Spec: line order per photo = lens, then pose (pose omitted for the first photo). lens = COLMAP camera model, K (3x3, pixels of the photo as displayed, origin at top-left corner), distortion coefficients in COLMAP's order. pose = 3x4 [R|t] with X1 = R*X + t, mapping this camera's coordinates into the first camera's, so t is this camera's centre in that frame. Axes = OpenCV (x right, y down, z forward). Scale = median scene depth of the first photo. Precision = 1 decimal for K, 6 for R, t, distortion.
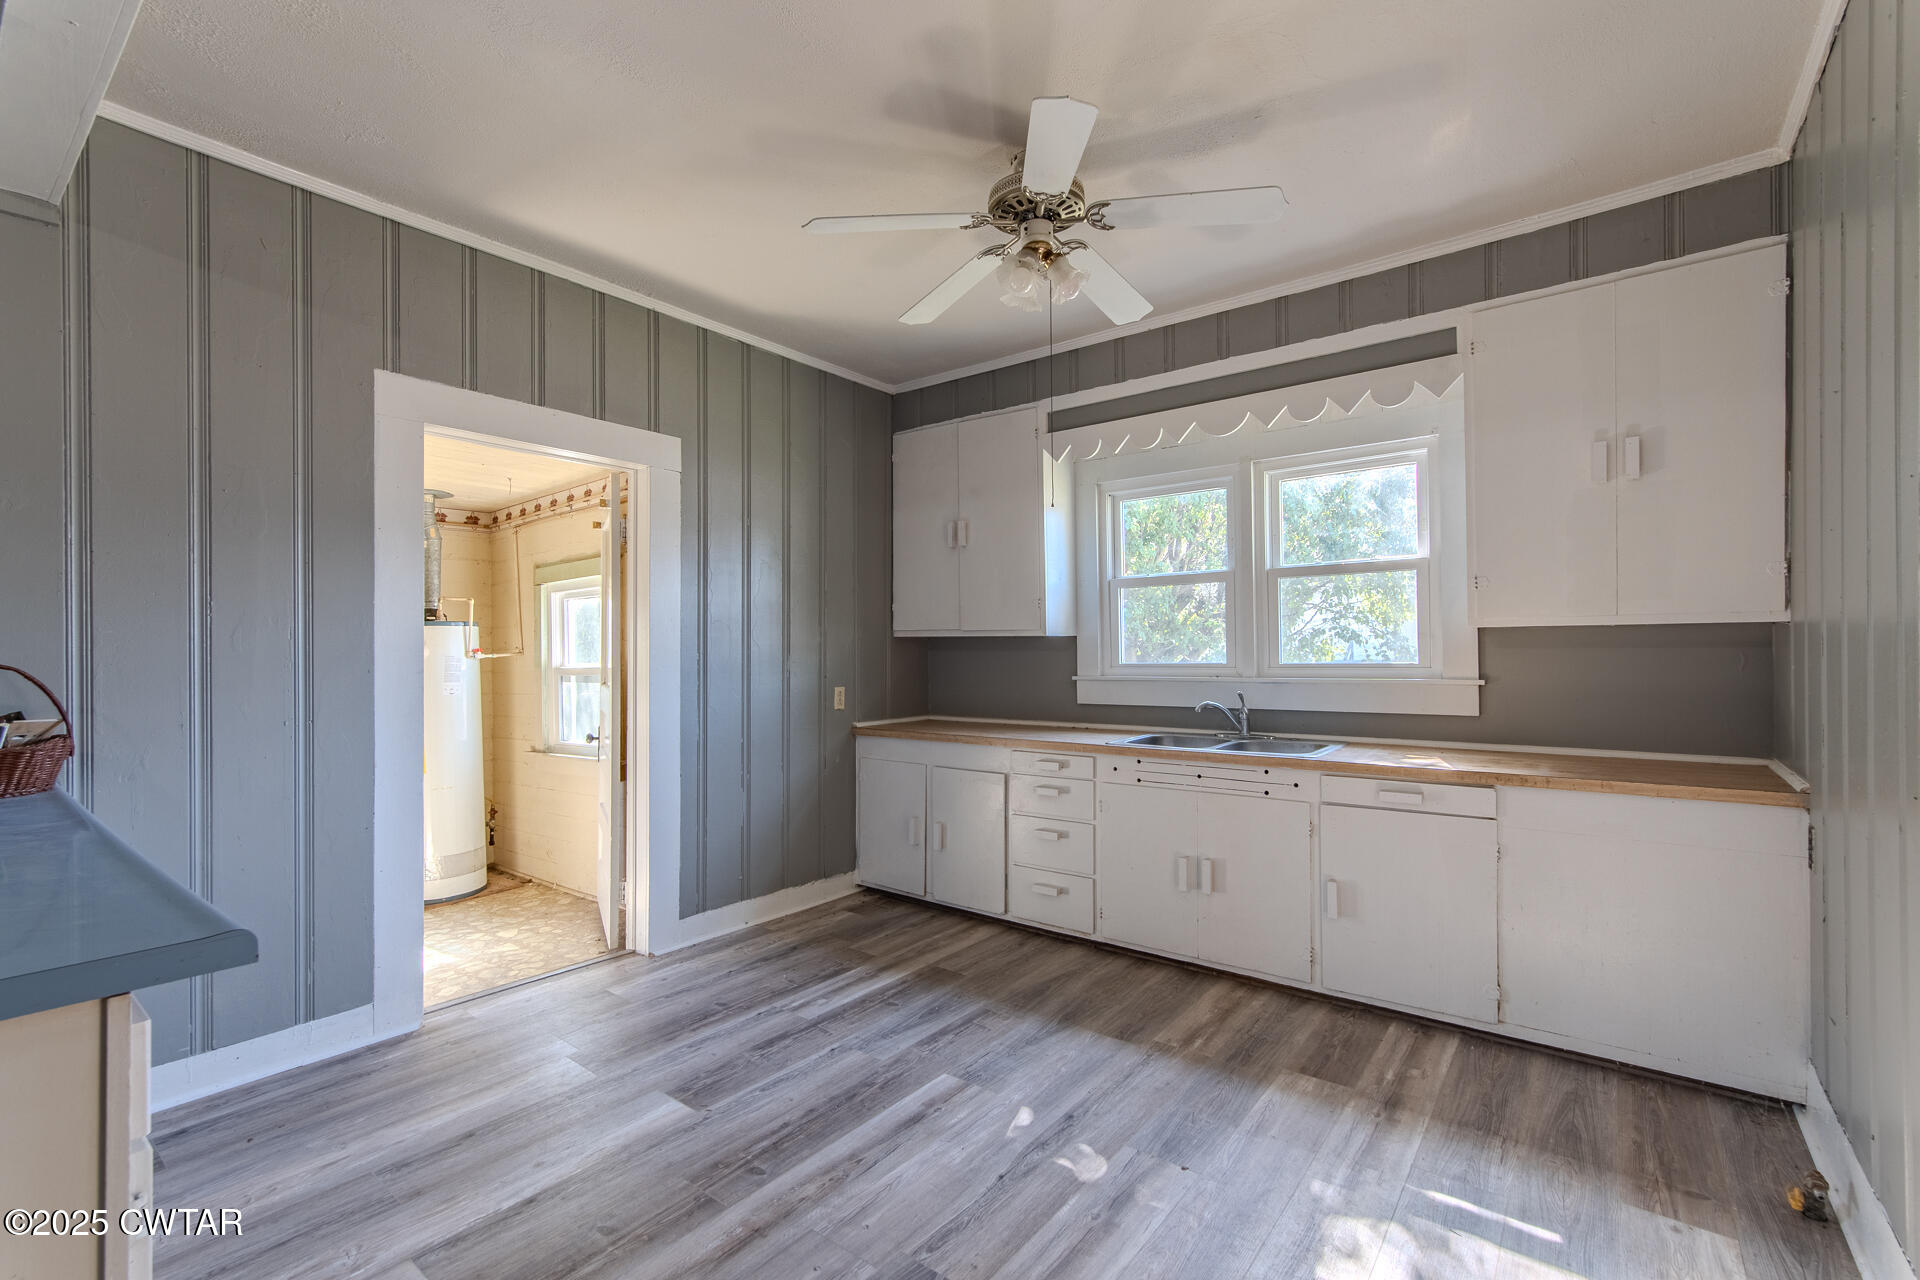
lens RADIAL K [[847.4, 0, 953.5], [0, 847.4, 643.0], [0, 0, 1]] dist [-0.005451, -0.000768]
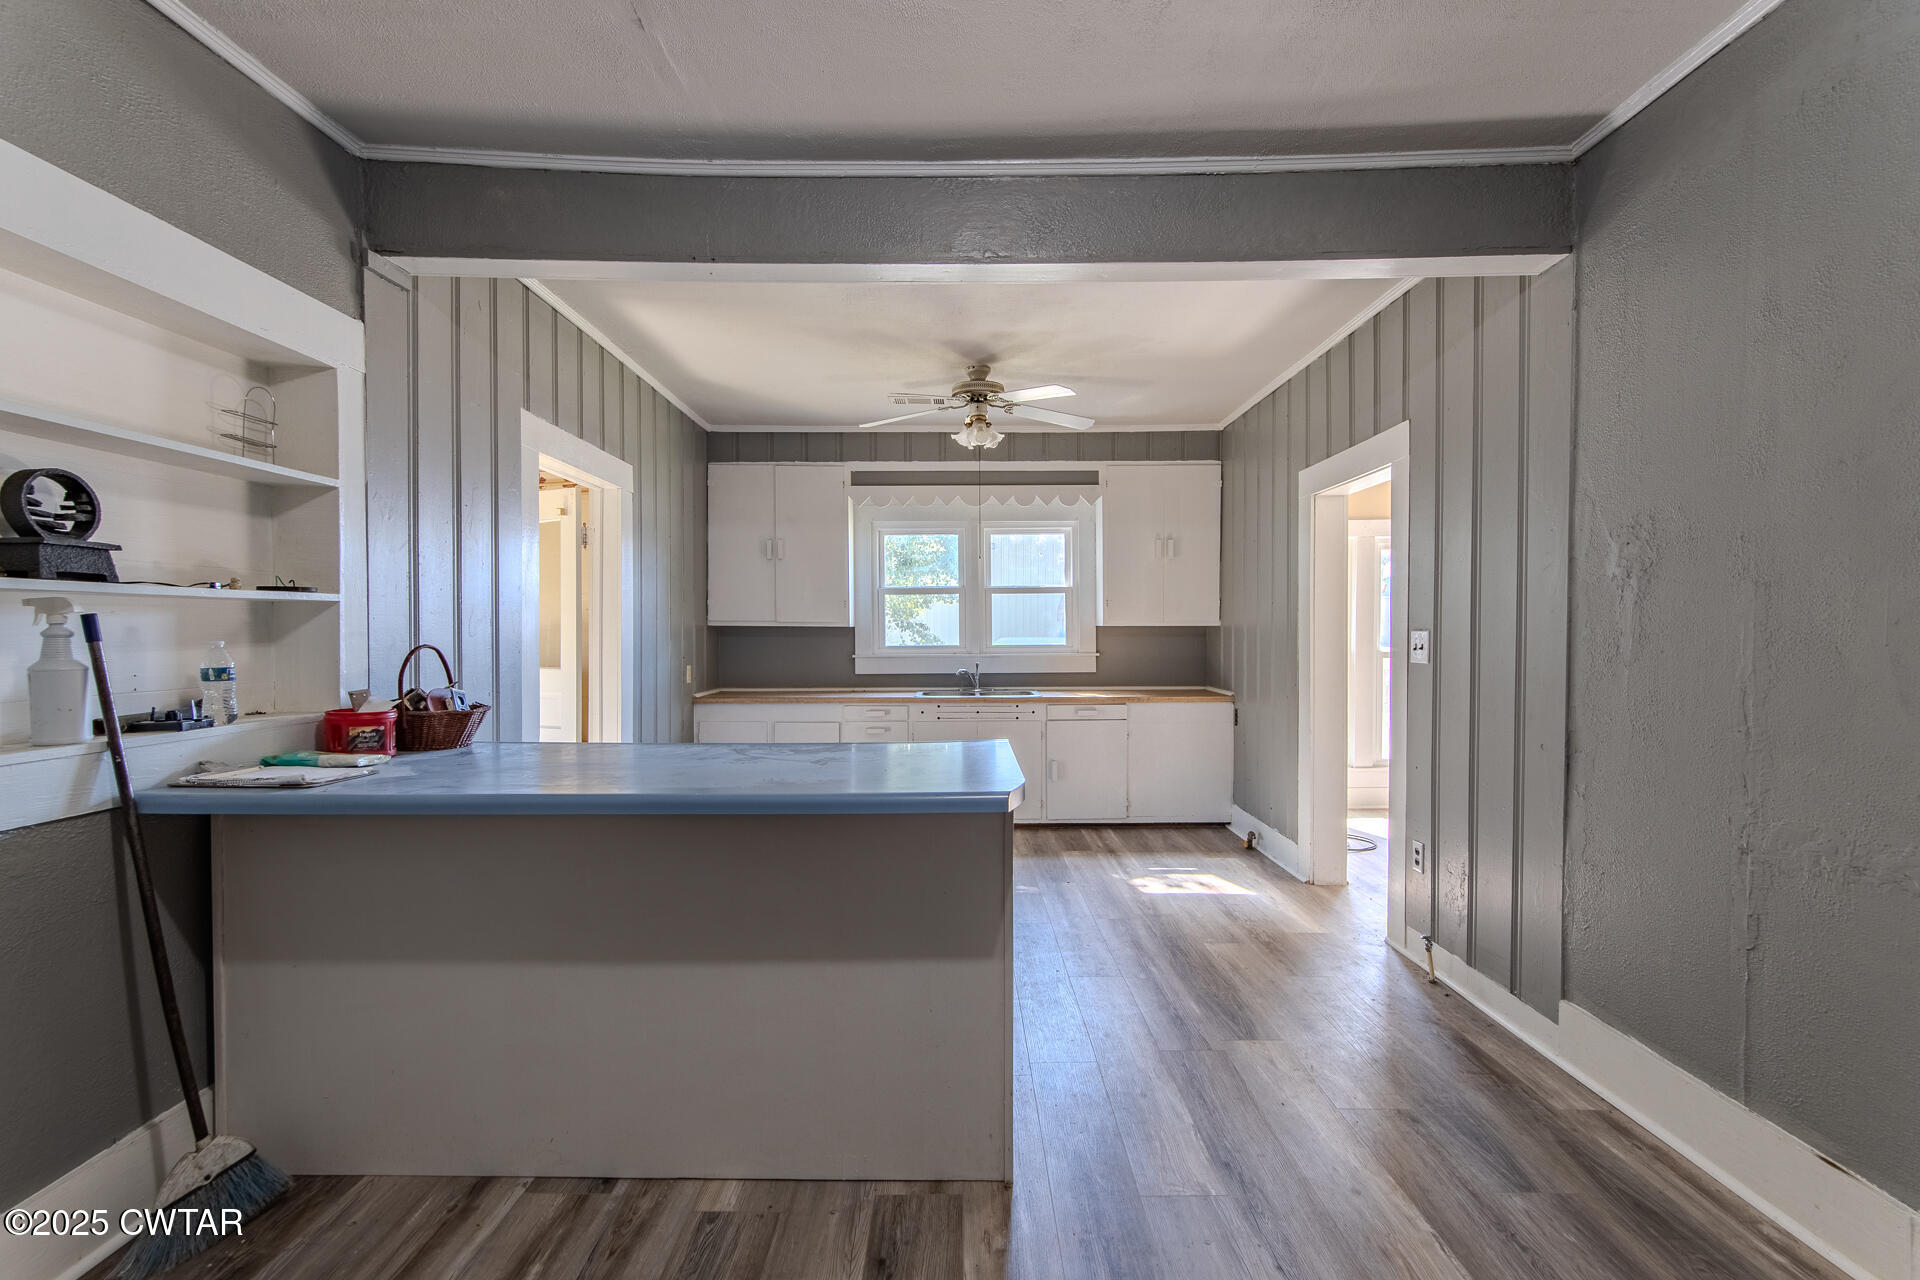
lens RADIAL K [[847.4, 0, 968.1], [0, 847.4, 644.0], [0, 0, 1]] dist [-0.005451, -0.000768]
pose [[0.785697, -0.002301, 0.618608, -0.692470], [-0.009109, 0.999842, 0.015287, -0.003489], [-0.618545, -0.017646, 0.785551, -0.283885]]
